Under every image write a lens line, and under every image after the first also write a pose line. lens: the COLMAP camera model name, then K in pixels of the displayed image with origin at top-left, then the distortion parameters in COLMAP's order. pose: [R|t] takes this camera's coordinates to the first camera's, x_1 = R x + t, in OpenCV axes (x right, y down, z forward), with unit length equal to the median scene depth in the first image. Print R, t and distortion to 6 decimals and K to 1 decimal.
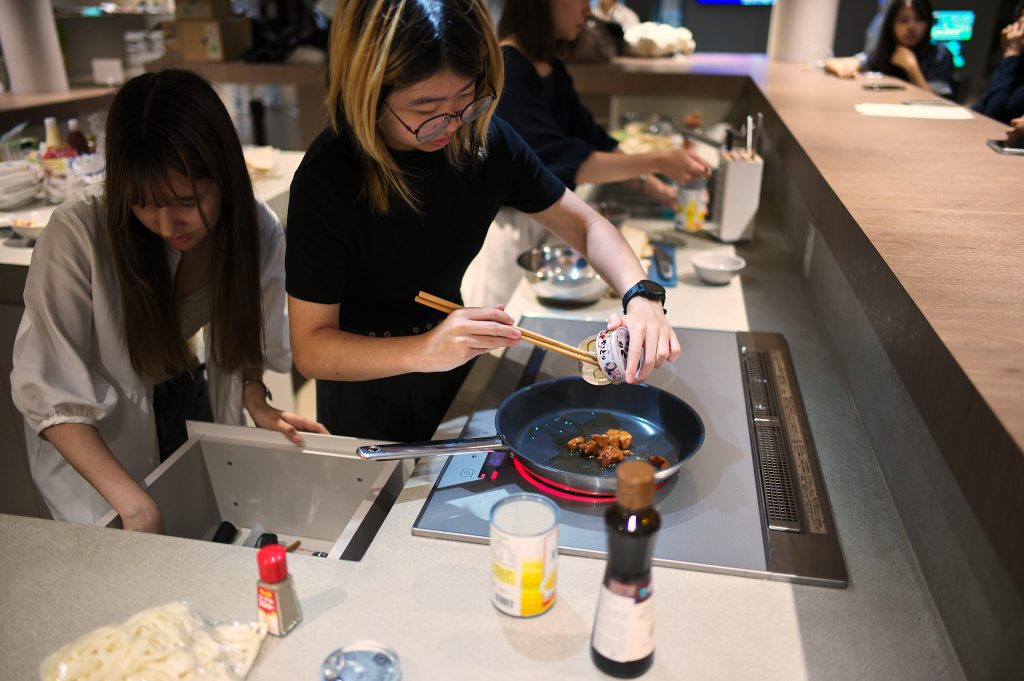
lens RADIAL K [[835.7, 0, 512.0], [0, 835.7, 340.5], [0, 0, 1]] dist [-0.059086, 0.101264]
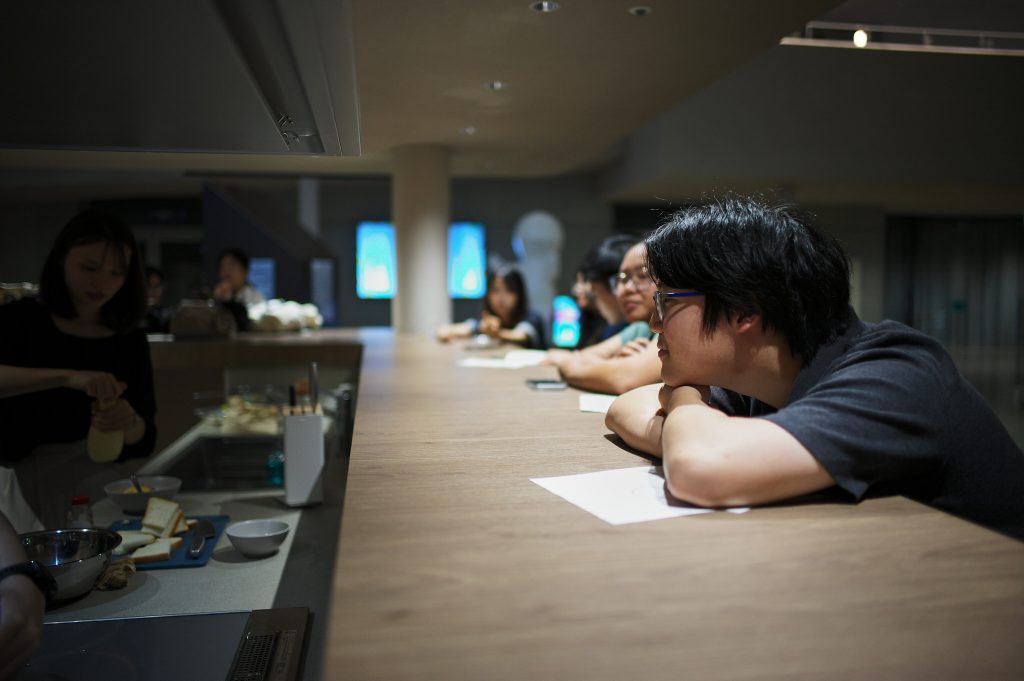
lens RADIAL K [[835.7, 0, 512.0], [0, 835.7, 340.5], [0, 0, 1]] dist [-0.059086, 0.101264]
pose [[0.936424, -0.027697, 0.349775, 0.317880], [0.142749, 0.940721, -0.307681, 0.033846], [-0.320519, 0.338050, 0.884867, 0.176928]]
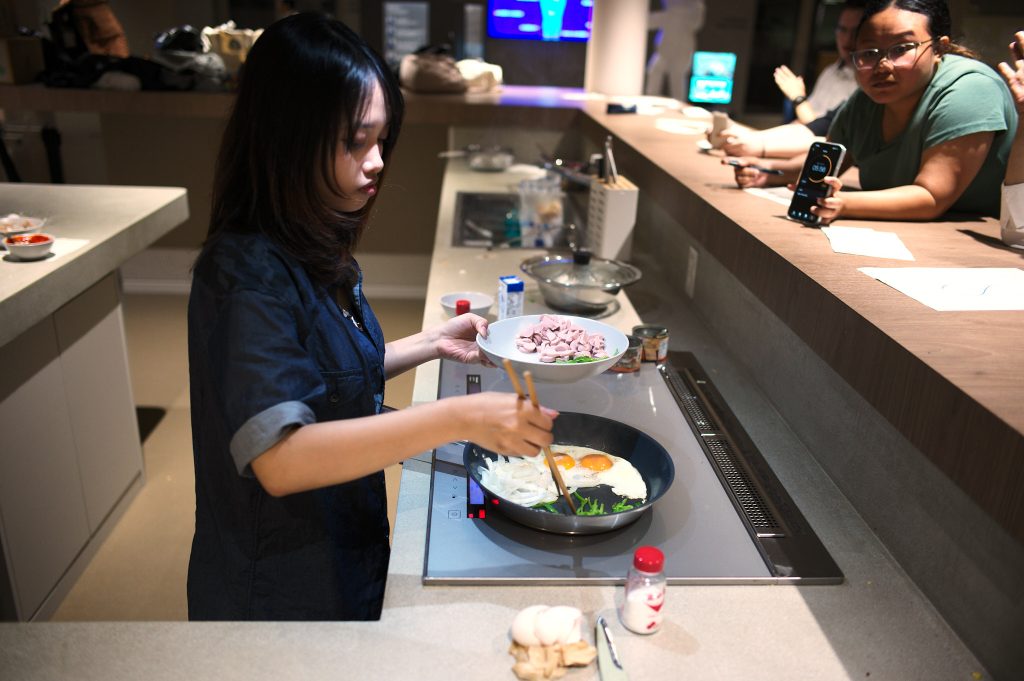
lens RADIAL K [[831.3, 0, 512.0], [0, 831.3, 340.5], [0, 0, 1]] dist [-0.077876, 0.129889]
pose [[0.967135, -0.053224, 0.248631, -0.205113], [0.061158, 0.997833, -0.024288, -0.014227], [-0.246799, 0.038695, 0.968294, 0.041391]]
